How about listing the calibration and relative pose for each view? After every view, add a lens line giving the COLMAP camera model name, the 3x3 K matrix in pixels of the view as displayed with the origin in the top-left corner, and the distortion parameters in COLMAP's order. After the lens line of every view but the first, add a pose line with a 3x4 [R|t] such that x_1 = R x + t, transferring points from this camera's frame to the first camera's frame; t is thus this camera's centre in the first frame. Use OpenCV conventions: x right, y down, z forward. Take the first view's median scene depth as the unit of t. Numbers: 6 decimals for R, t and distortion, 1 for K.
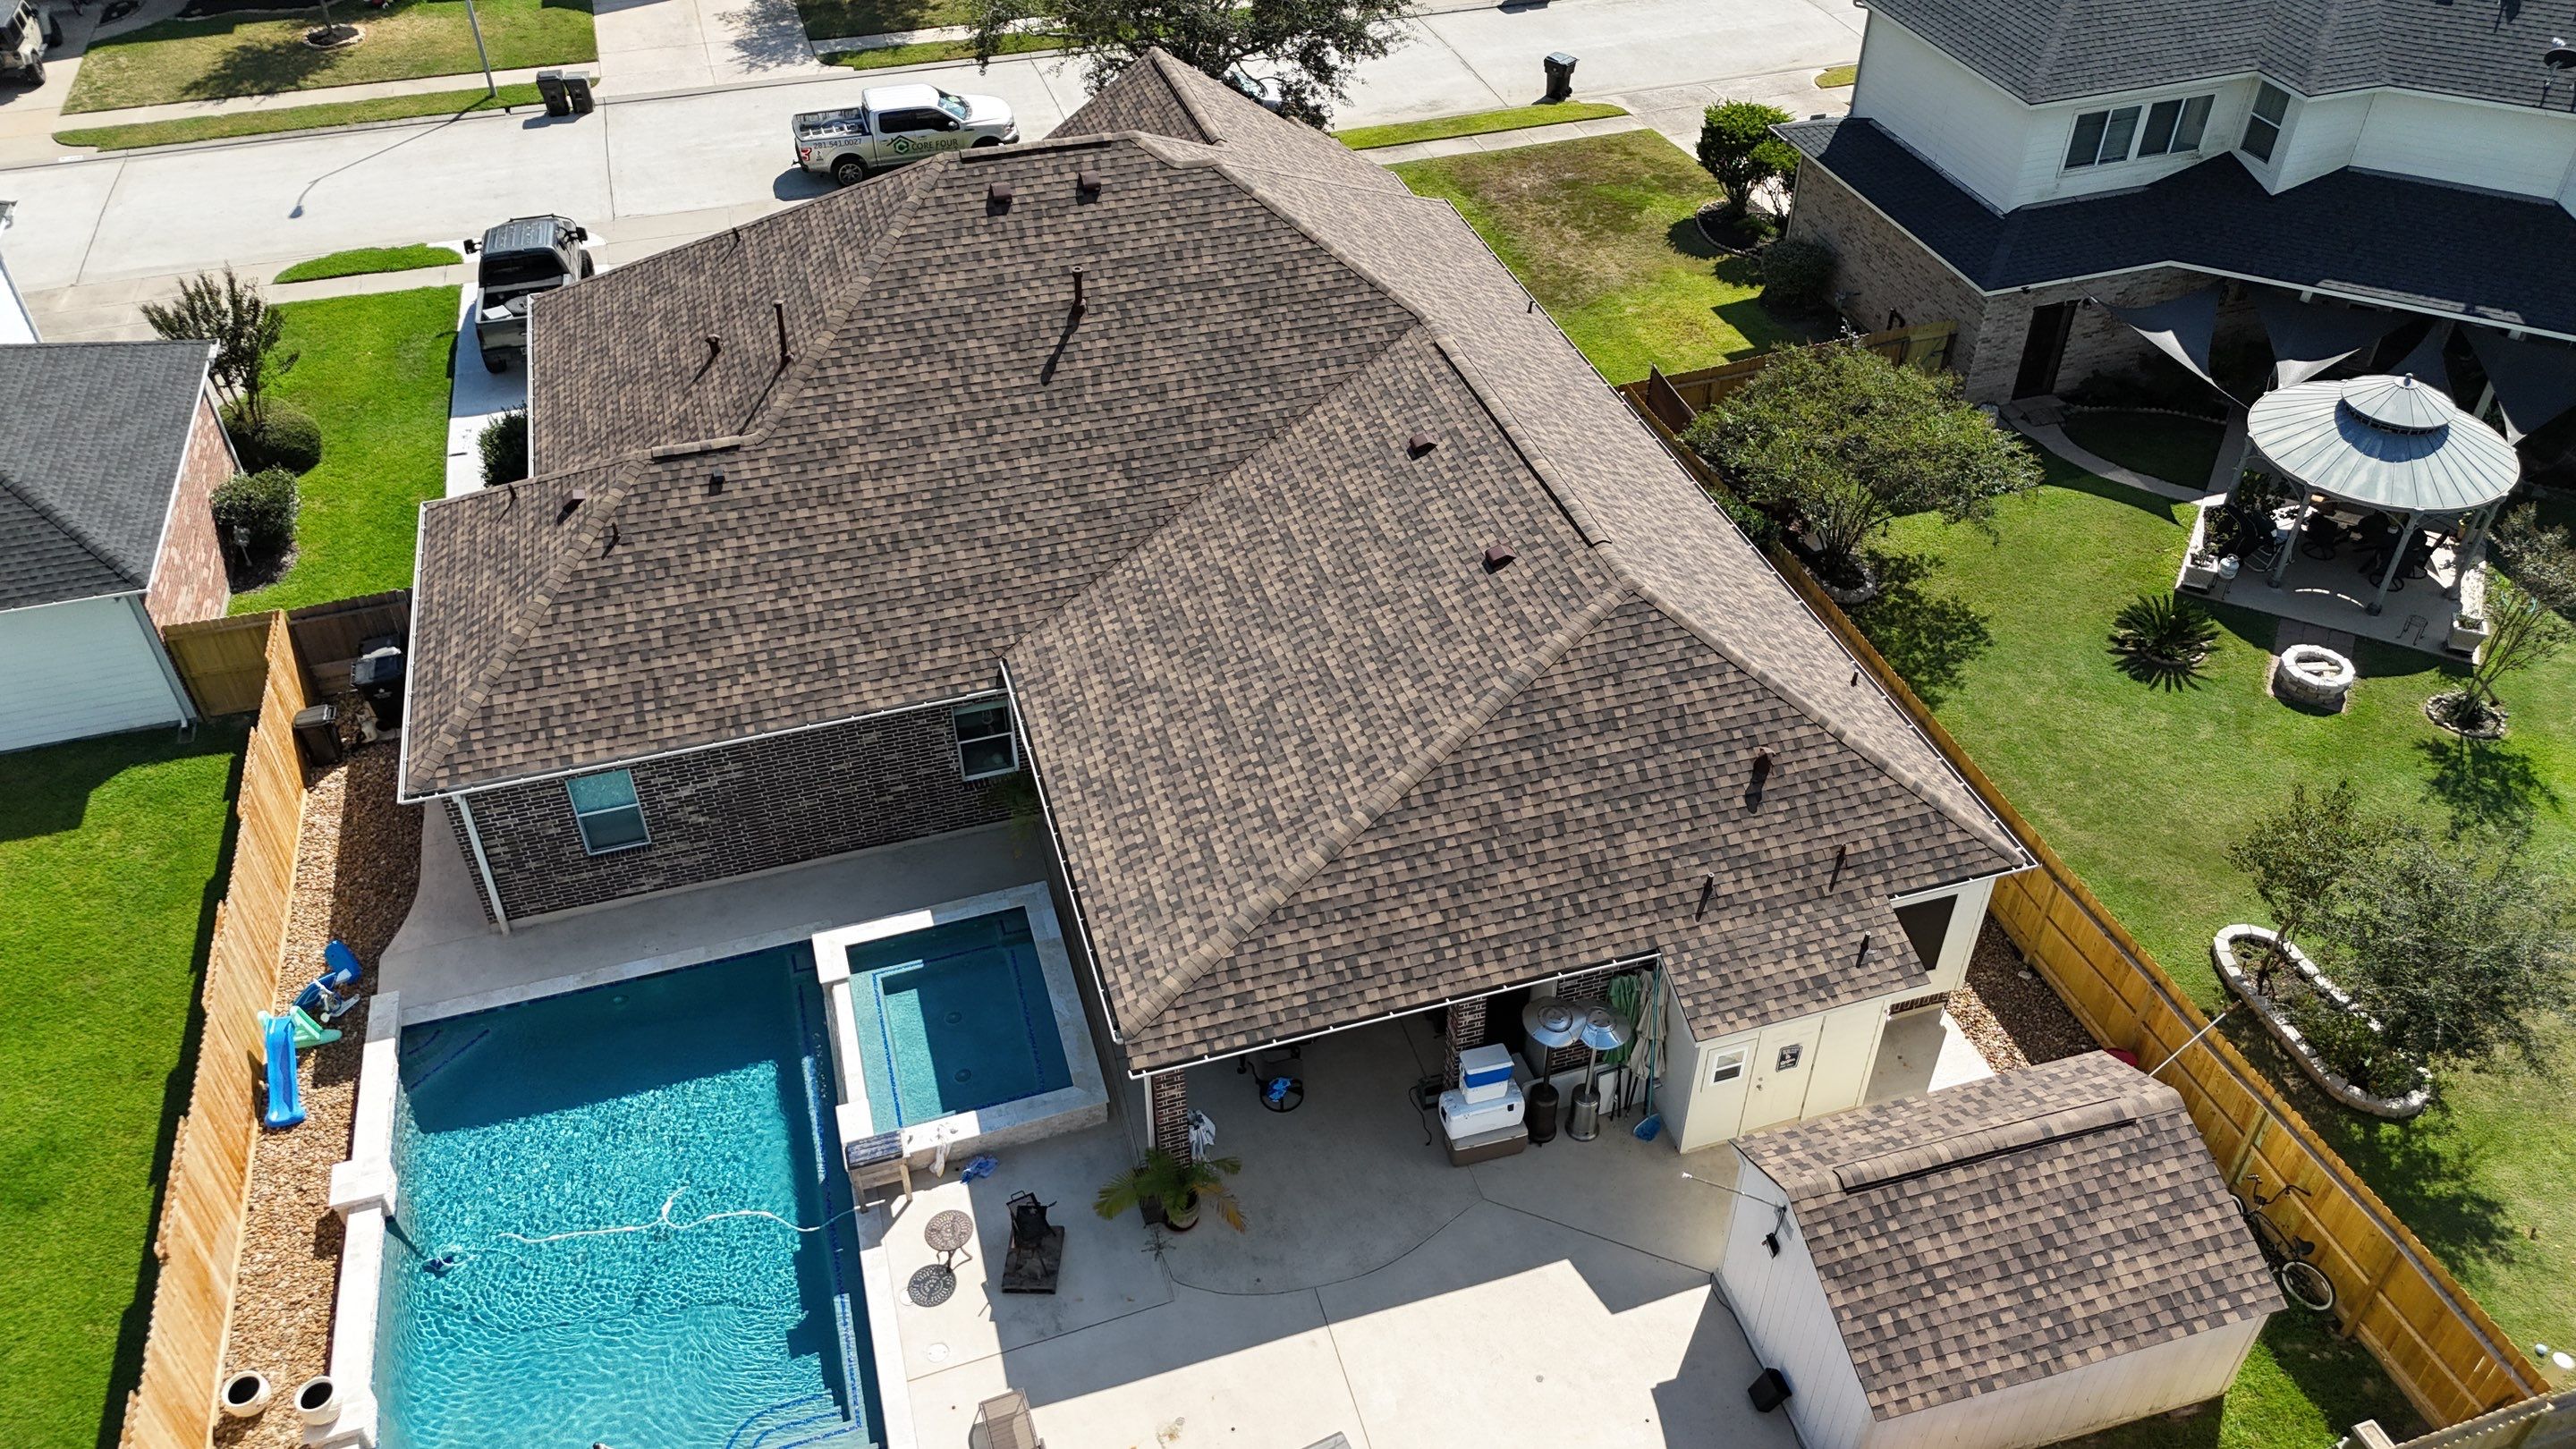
lens RADIAL K [[1887.0, 0, 1298.0], [0, 1887.0, 730.7], [0, 0, 1]] dist [0.075905, -0.073480]
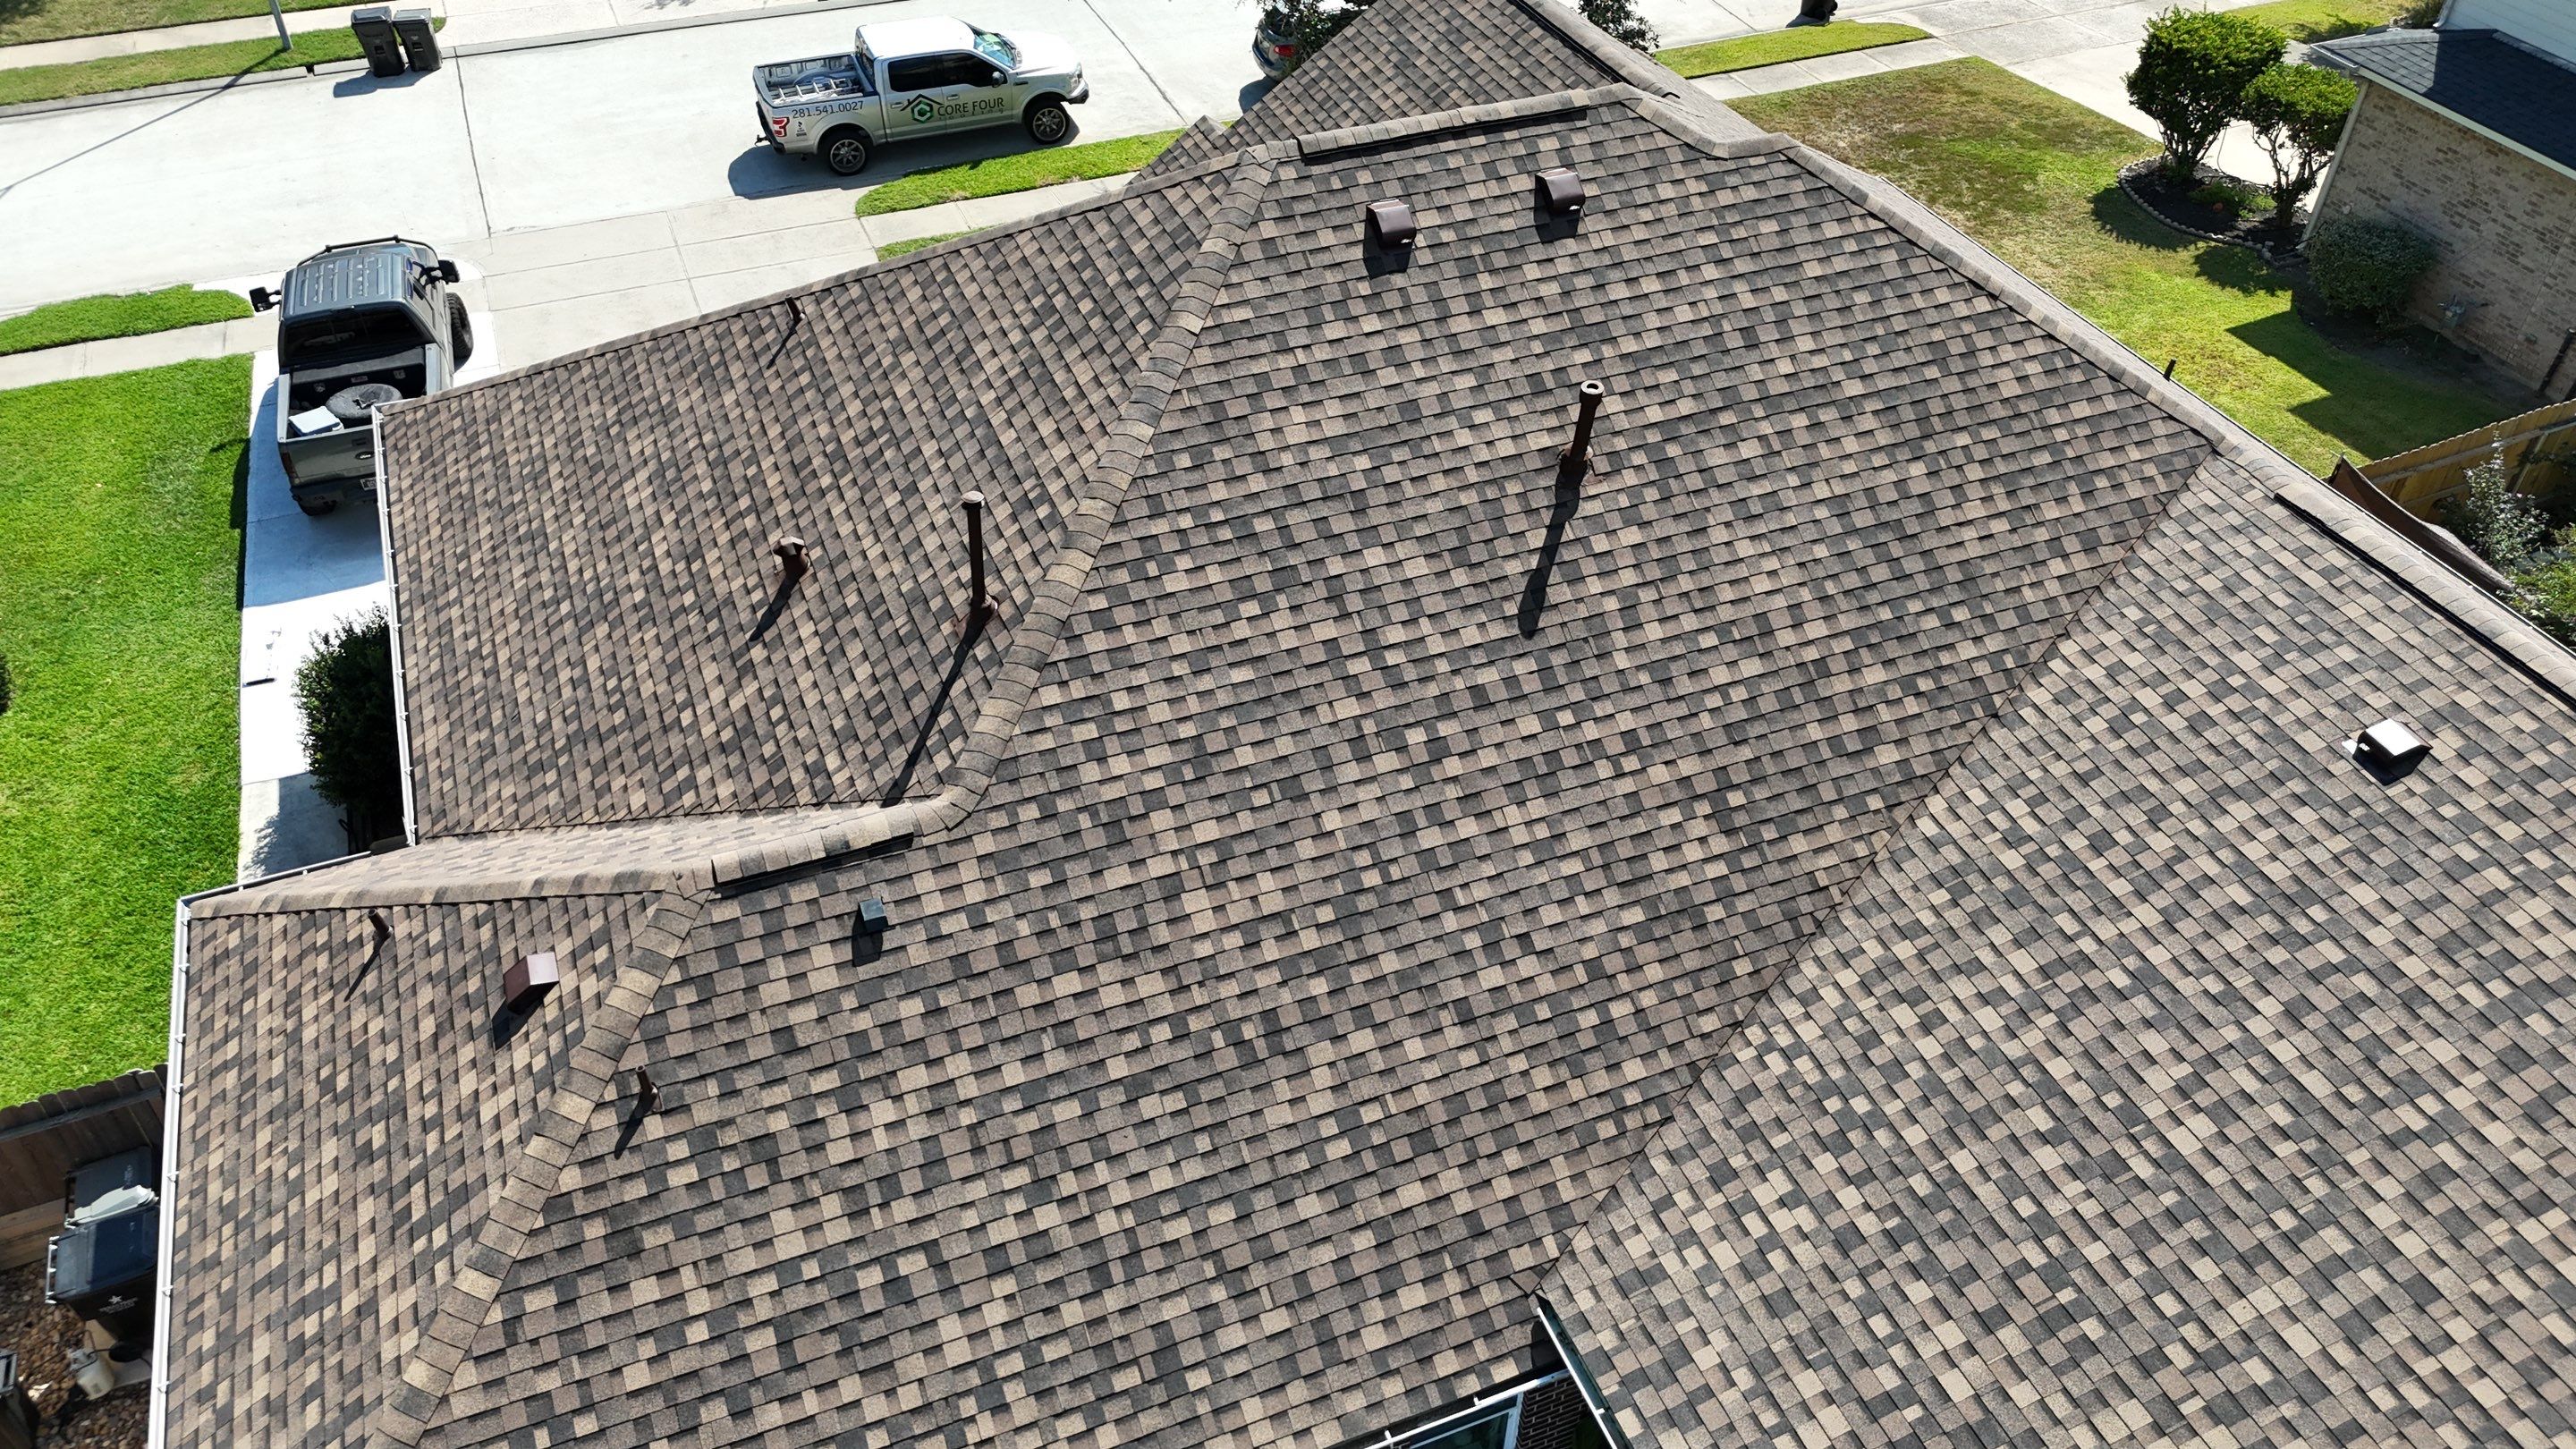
lens RADIAL K [[1887.0, 0, 1293.3], [0, 1887.0, 732.7], [0, 0, 1]] dist [0.075905, -0.073480]
pose [[0.996685, -0.046660, 0.066644, -0.239261], [0.044606, 0.998493, 0.031978, -0.187832], [-0.068035, -0.028899, 0.997264, 0.571866]]
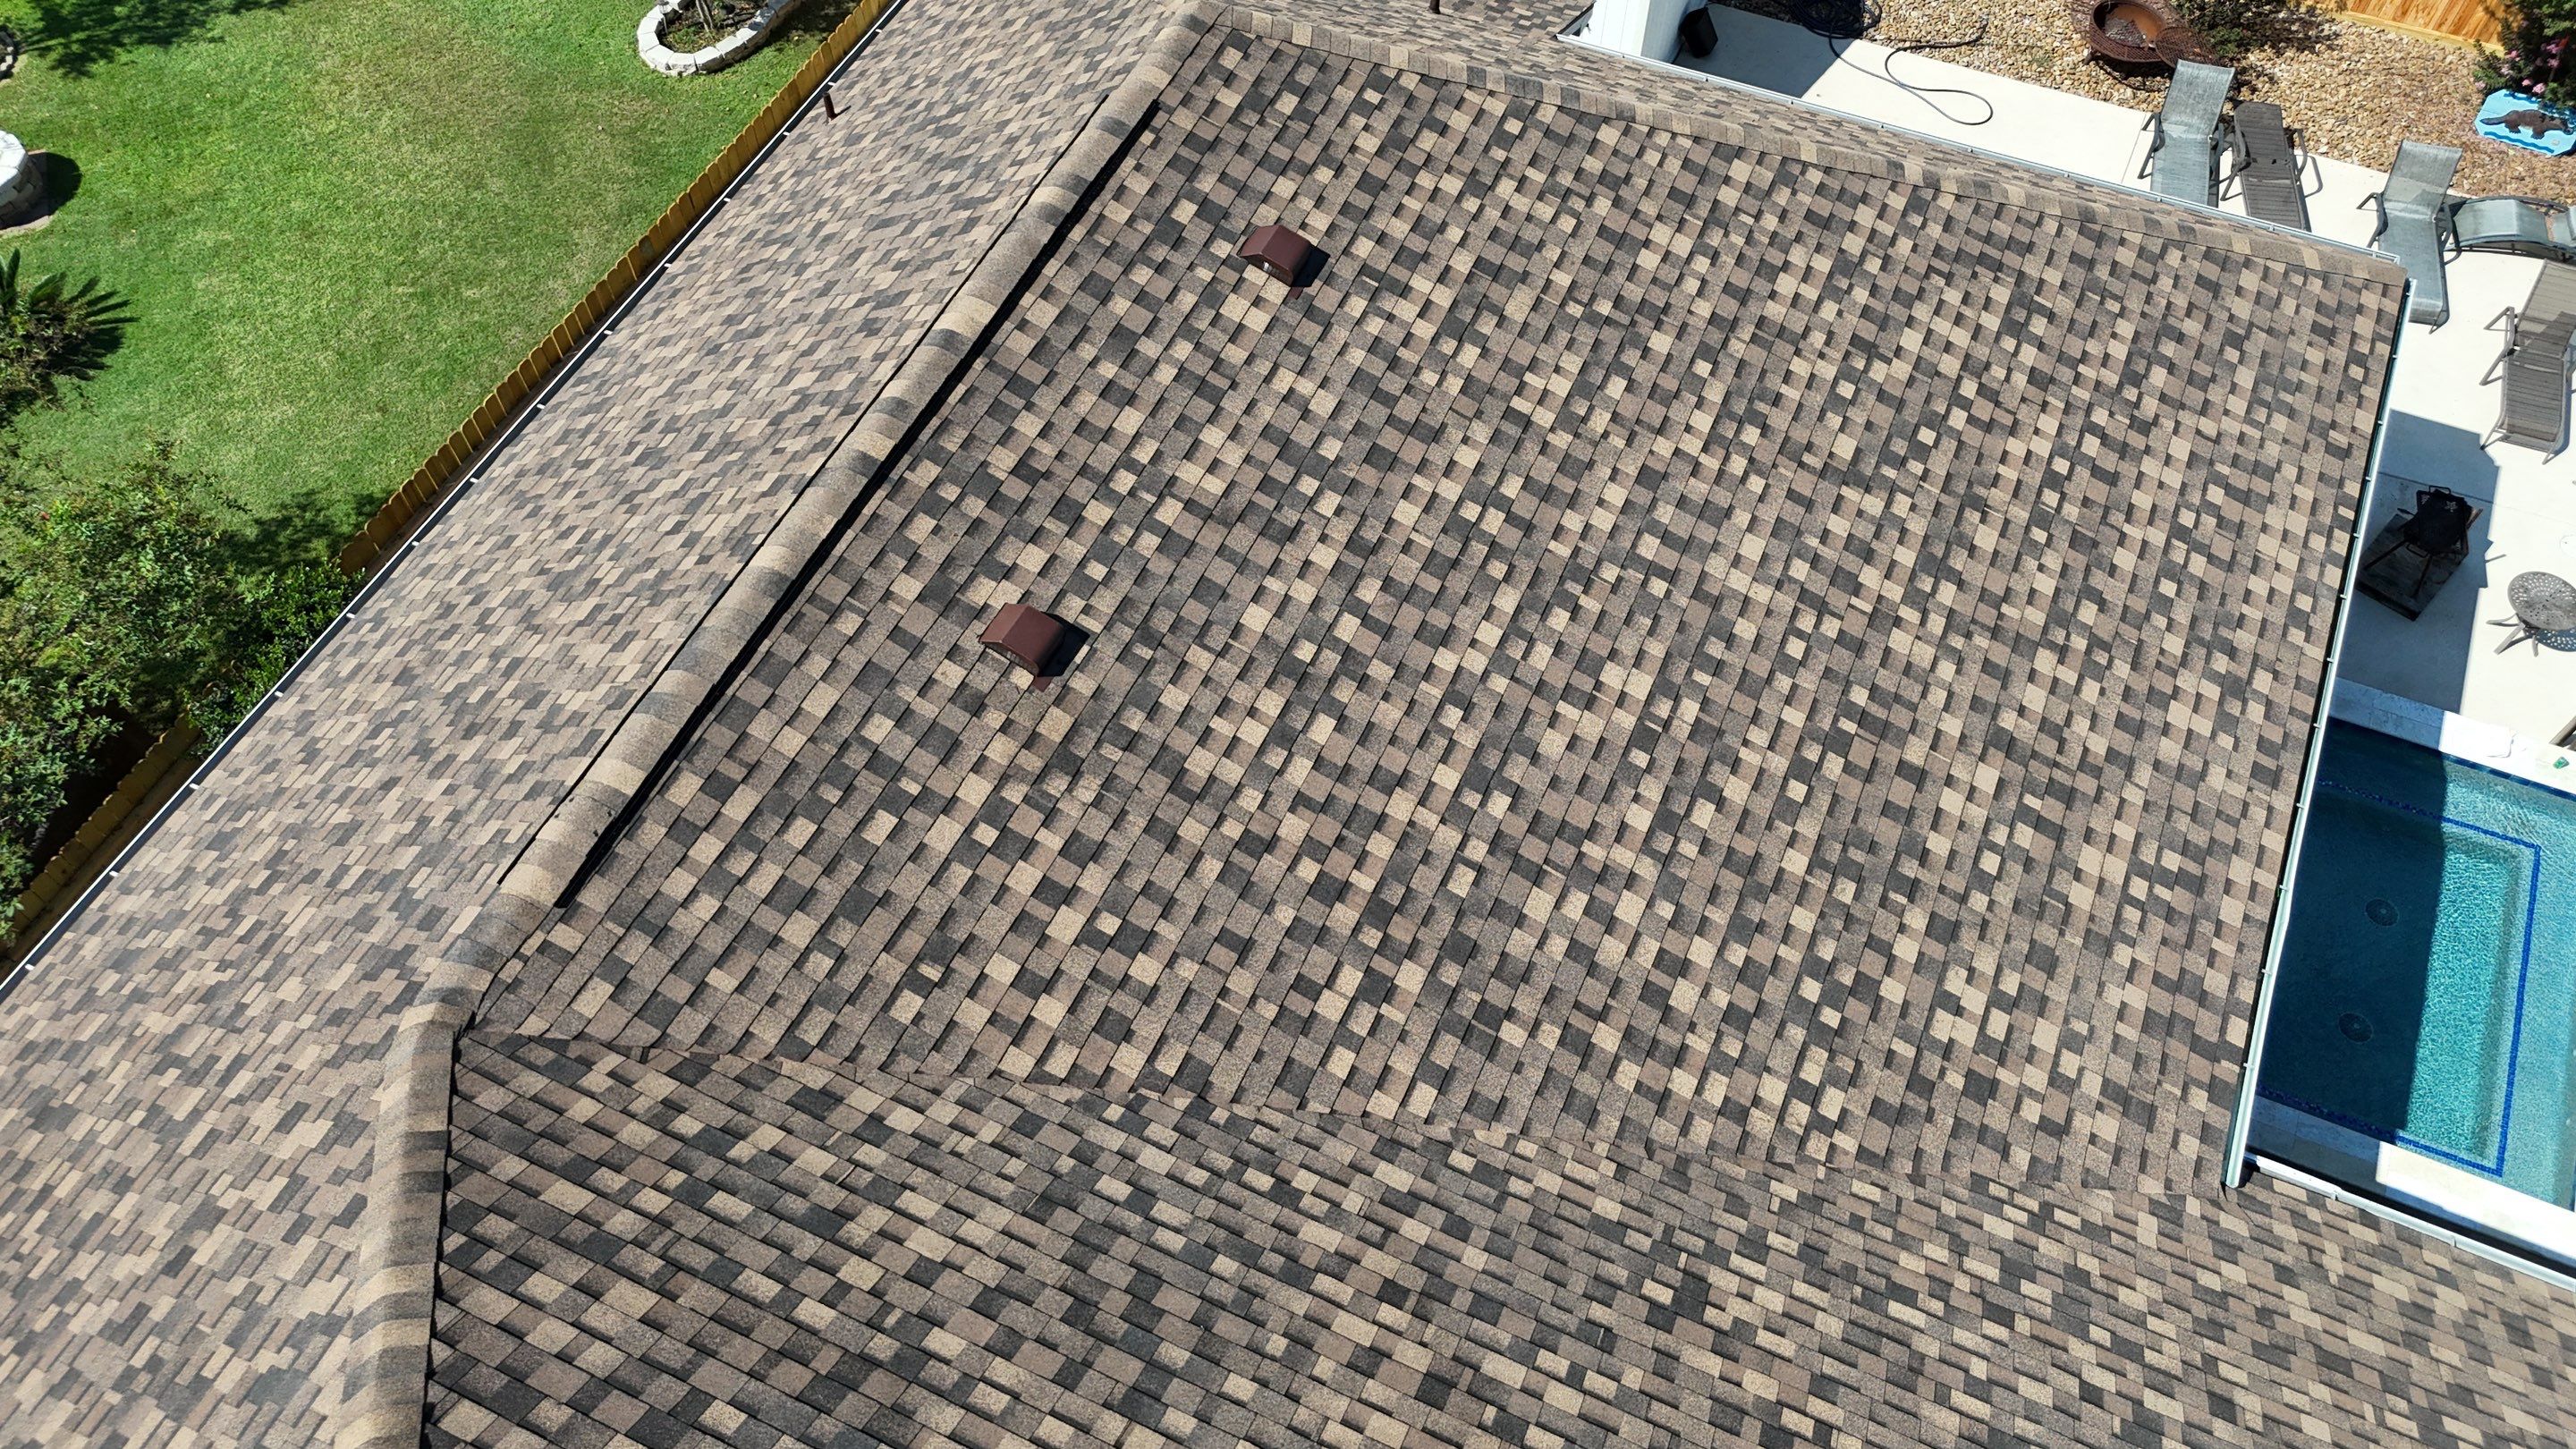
lens RADIAL K [[1887.0, 0, 1285.7], [0, 1887.0, 732.5], [0, 0, 1]] dist [0.075905, -0.073480]
pose [[-0.745515, -0.550606, 0.375552, -0.112151], [0.434277, 0.026129, 0.900400, -0.456726], [-0.505579, 0.834356, 0.219636, 0.945729]]
